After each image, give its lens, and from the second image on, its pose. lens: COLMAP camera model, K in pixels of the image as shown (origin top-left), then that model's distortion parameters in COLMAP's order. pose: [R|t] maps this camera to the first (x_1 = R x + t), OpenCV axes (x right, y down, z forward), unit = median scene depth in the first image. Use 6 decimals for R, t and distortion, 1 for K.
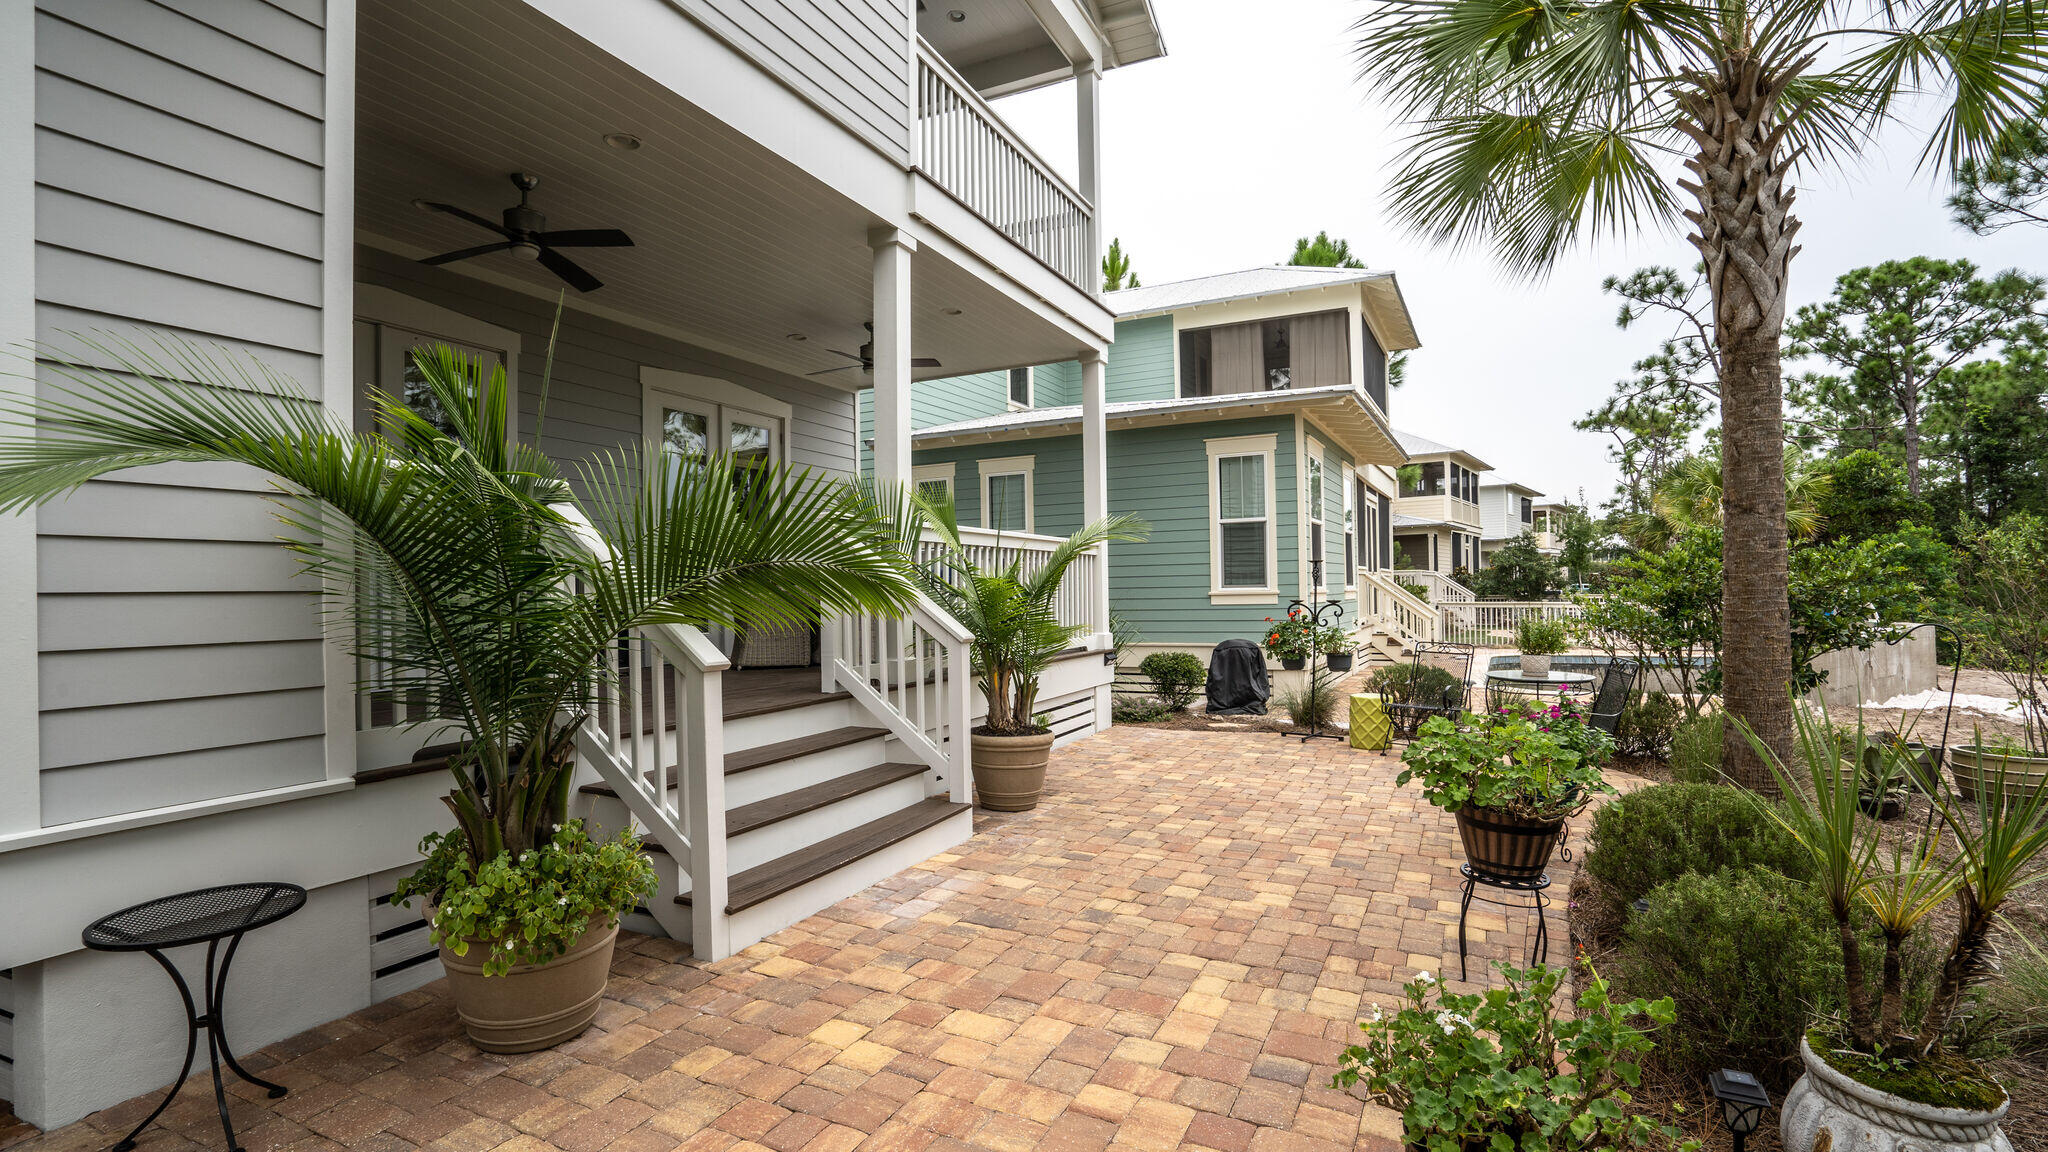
lens RADIAL K [[971.3, 0, 1013.5], [0, 971.3, 578.8], [0, 0, 1]] dist [-0.039823, 0.013050]
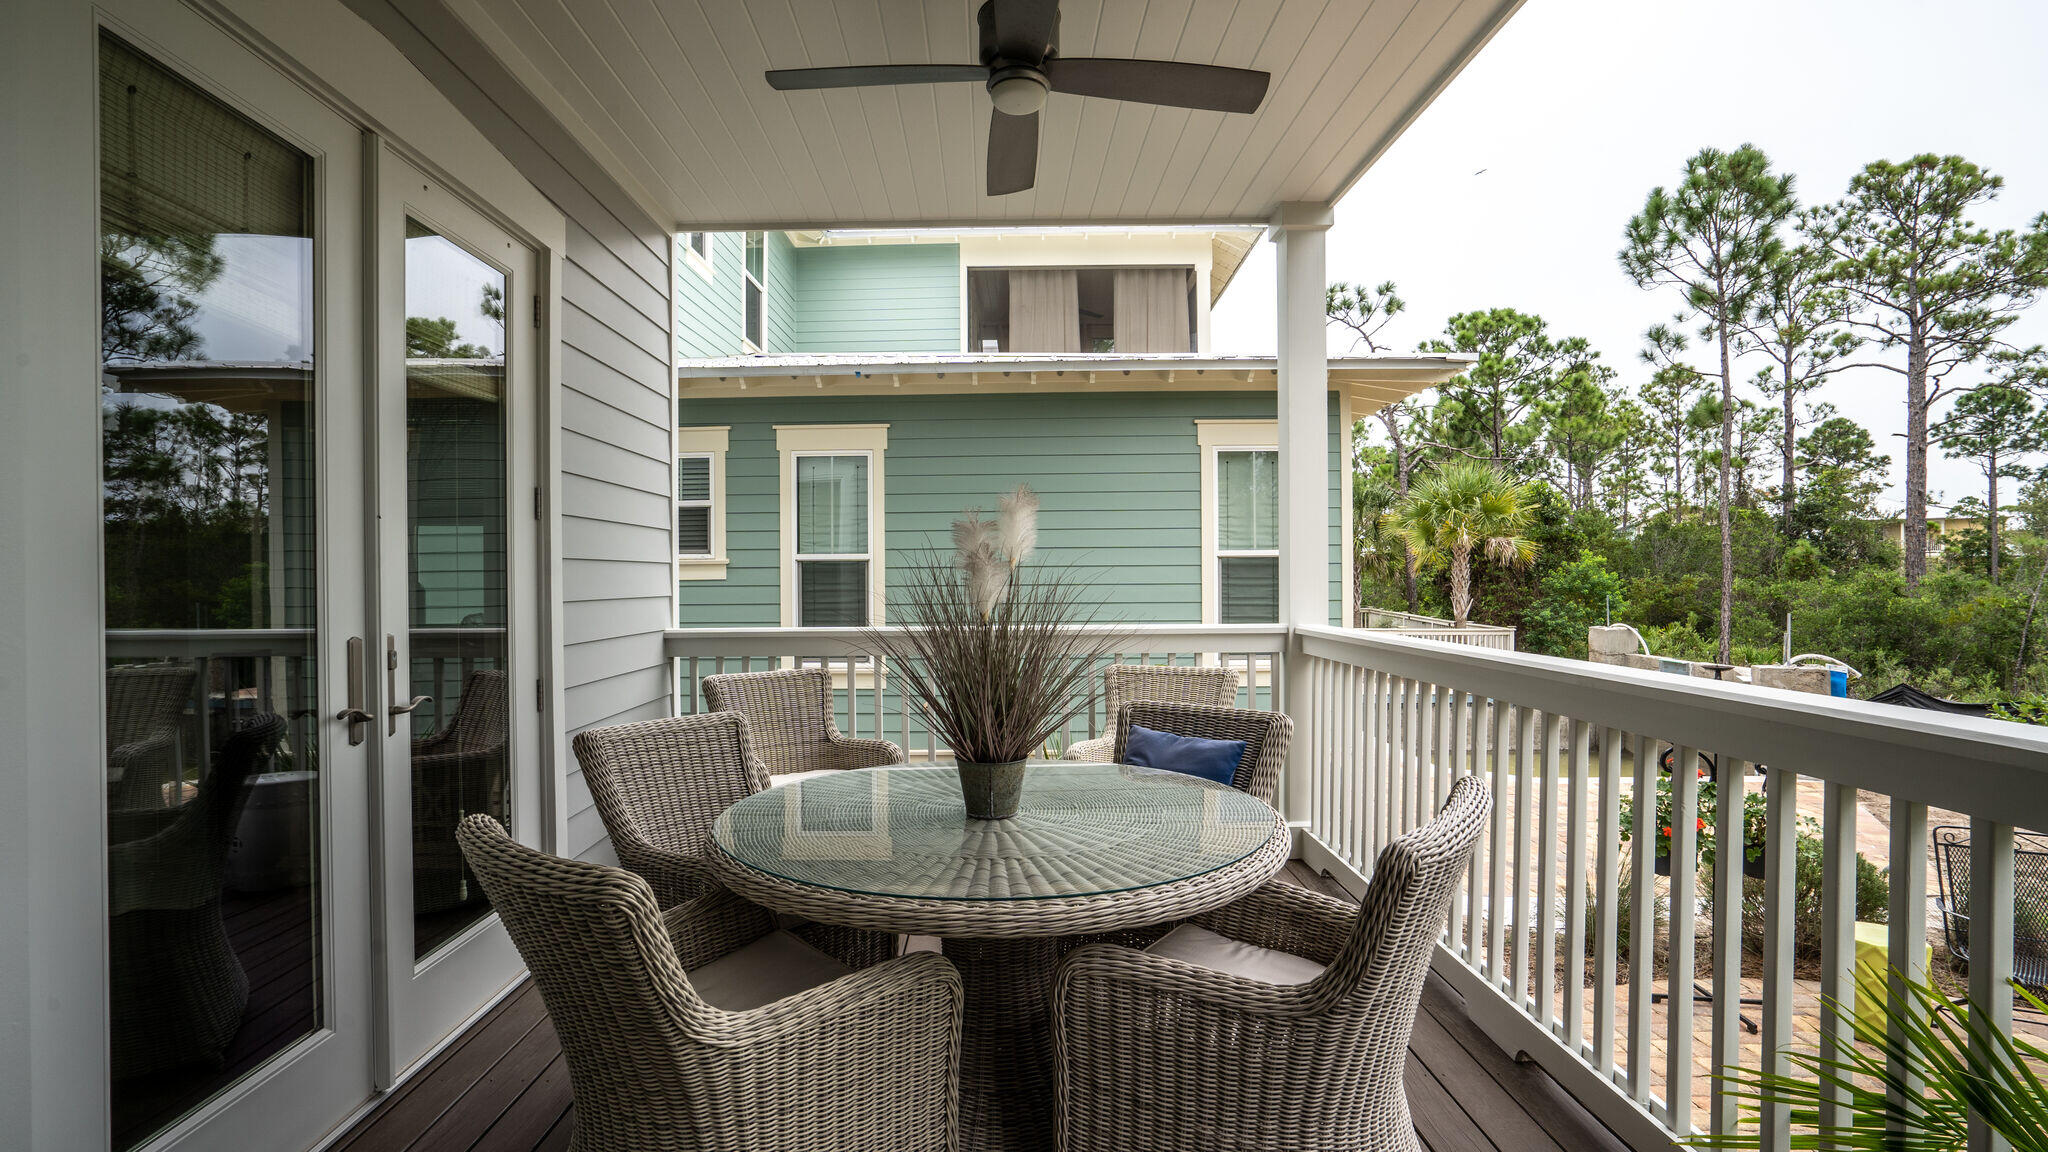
lens RADIAL K [[971.3, 0, 988.7], [0, 971.3, 586.0], [0, 0, 1]] dist [-0.039823, 0.013050]
pose [[0.897794, 0.004518, 0.440393, -0.171875], [-0.013172, 0.999776, 0.016596, -0.041416], [-0.440219, -0.020701, 0.897652, 0.448923]]
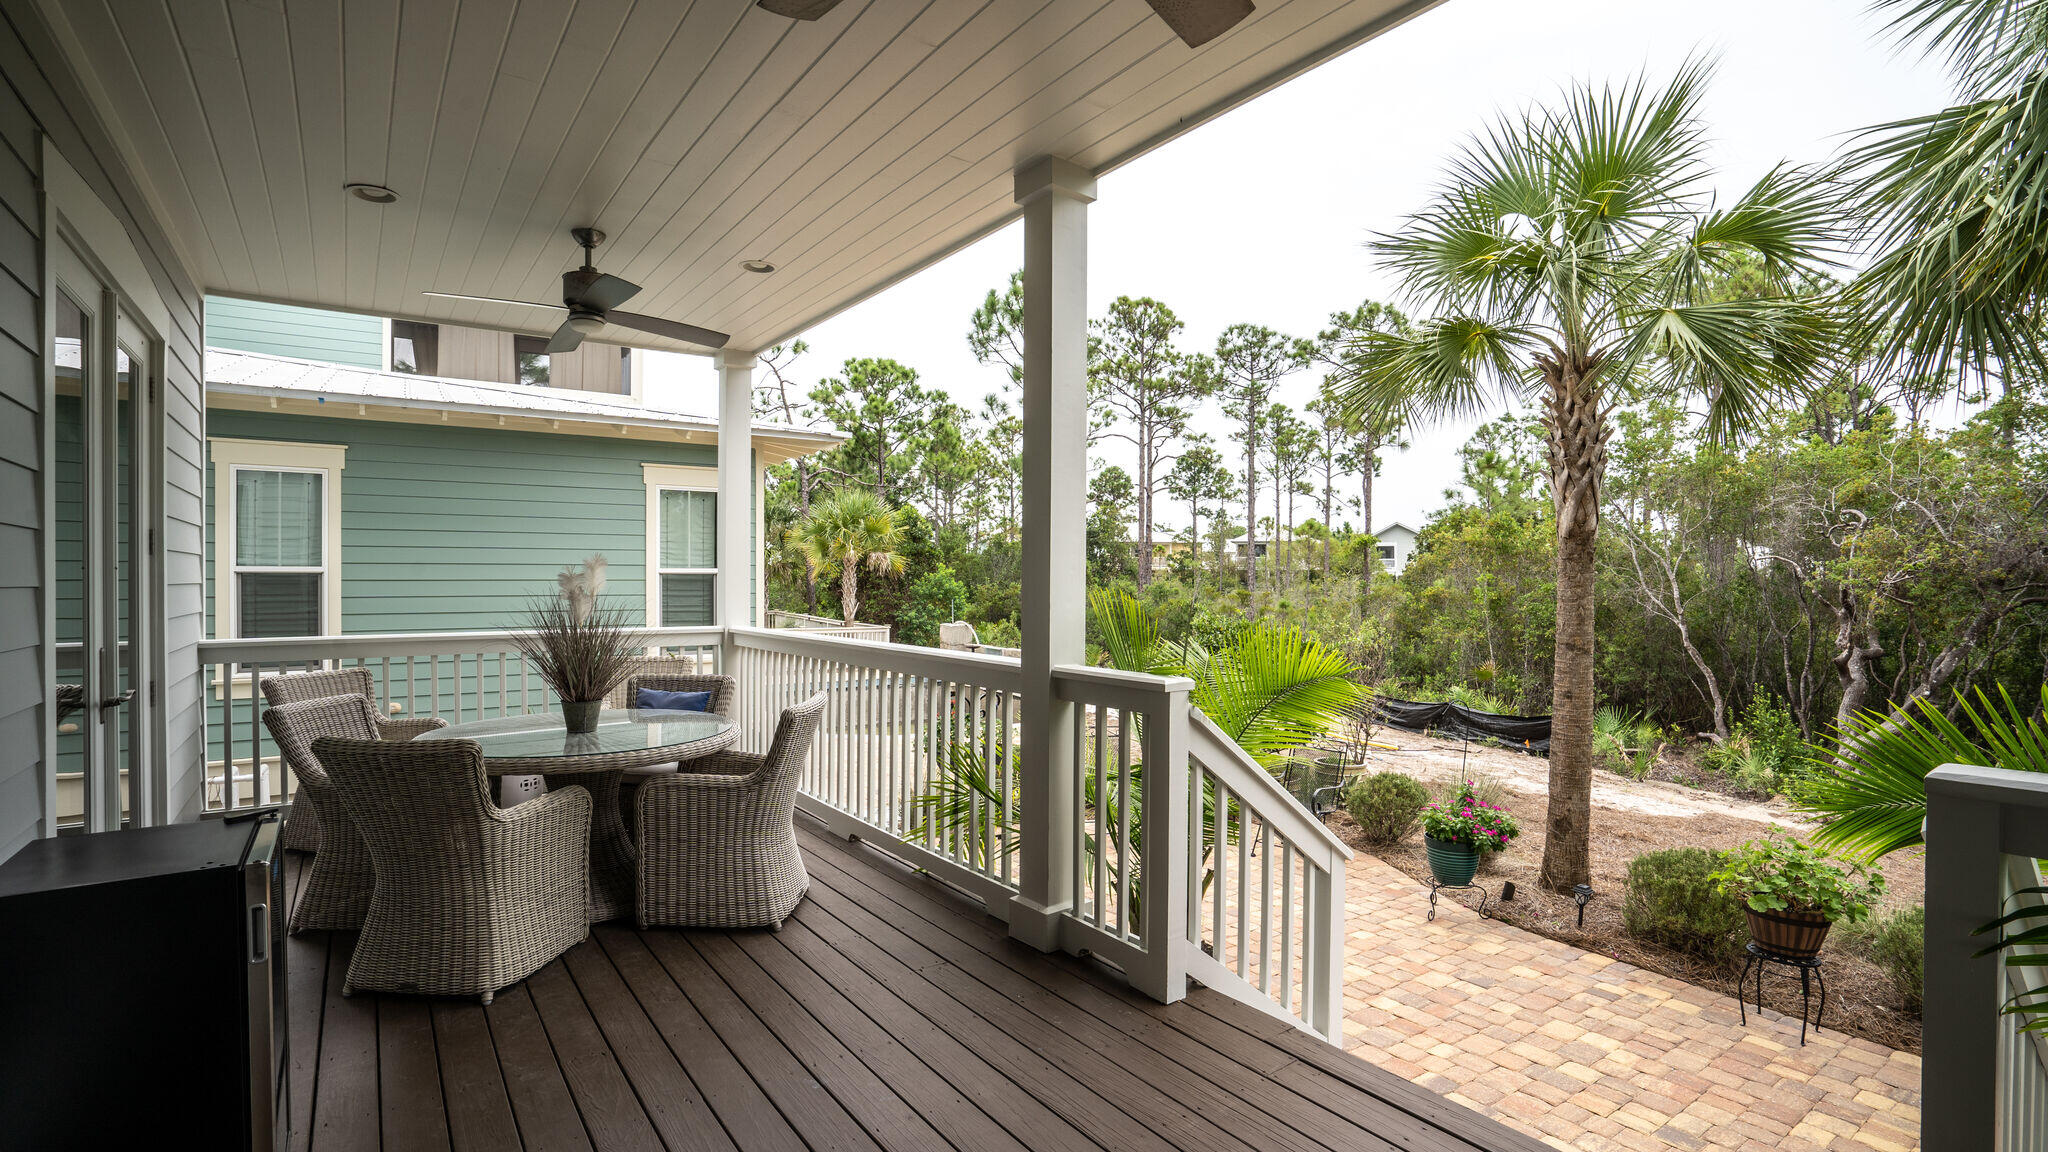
lens RADIAL K [[971.3, 0, 1029.9], [0, 971.3, 568.7], [0, 0, 1]] dist [-0.039823, 0.013050]
pose [[0.463876, 0.023323, 0.885593, -0.299711], [-0.021980, 0.999649, -0.014814, -0.049582], [-0.885627, -0.012594, 0.464226, 0.333671]]
